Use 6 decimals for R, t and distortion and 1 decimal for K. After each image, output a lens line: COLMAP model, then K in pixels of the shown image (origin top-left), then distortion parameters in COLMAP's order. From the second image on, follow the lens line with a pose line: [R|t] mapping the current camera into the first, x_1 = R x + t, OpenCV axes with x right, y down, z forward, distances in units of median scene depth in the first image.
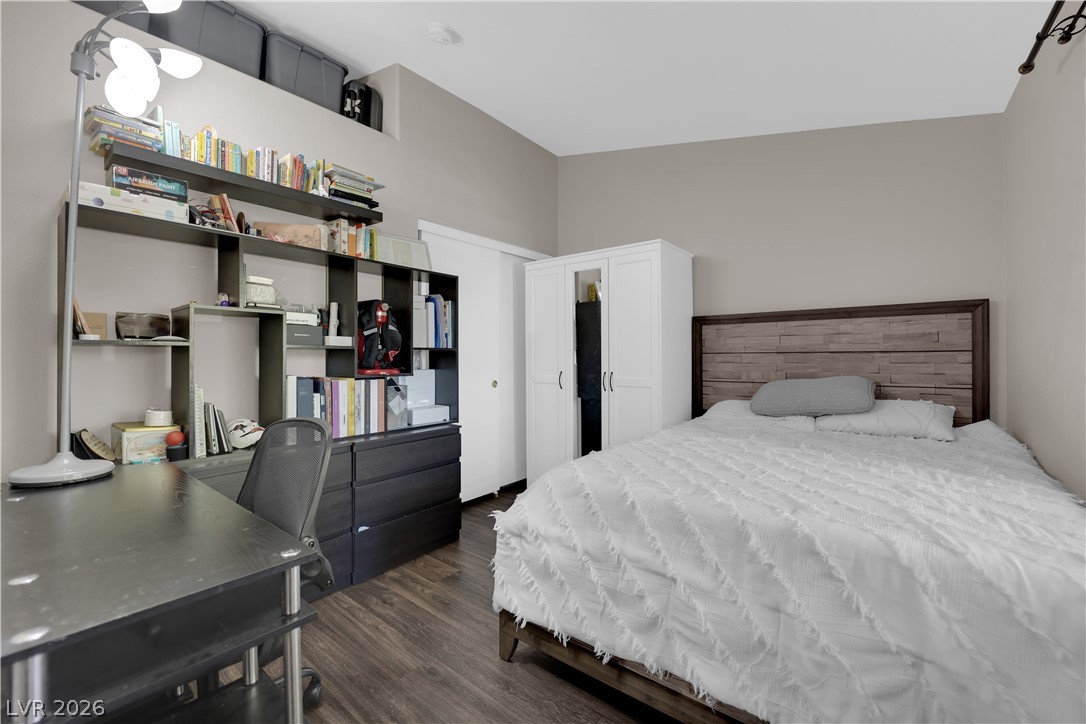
lens RADIAL K [[437.2, 0, 545.9], [0, 437.2, 355.9], [0, 0, 1]] dist [-0.004577, -0.000161]
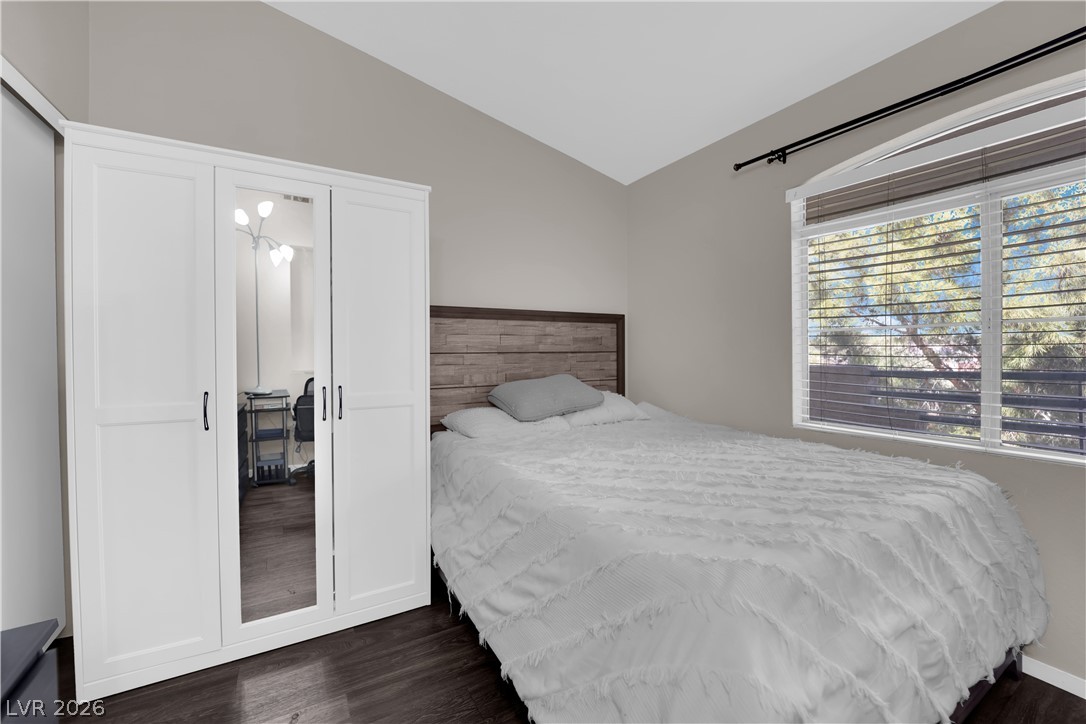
lens RADIAL K [[437.2, 0, 545.6], [0, 437.2, 357.9], [0, 0, 1]] dist [-0.004577, -0.000161]
pose [[0.355970, -0.007272, 0.934469, -0.349314], [0.006416, 0.999965, 0.005337, -0.001275], [-0.934476, 0.004096, 0.356004, 0.658831]]
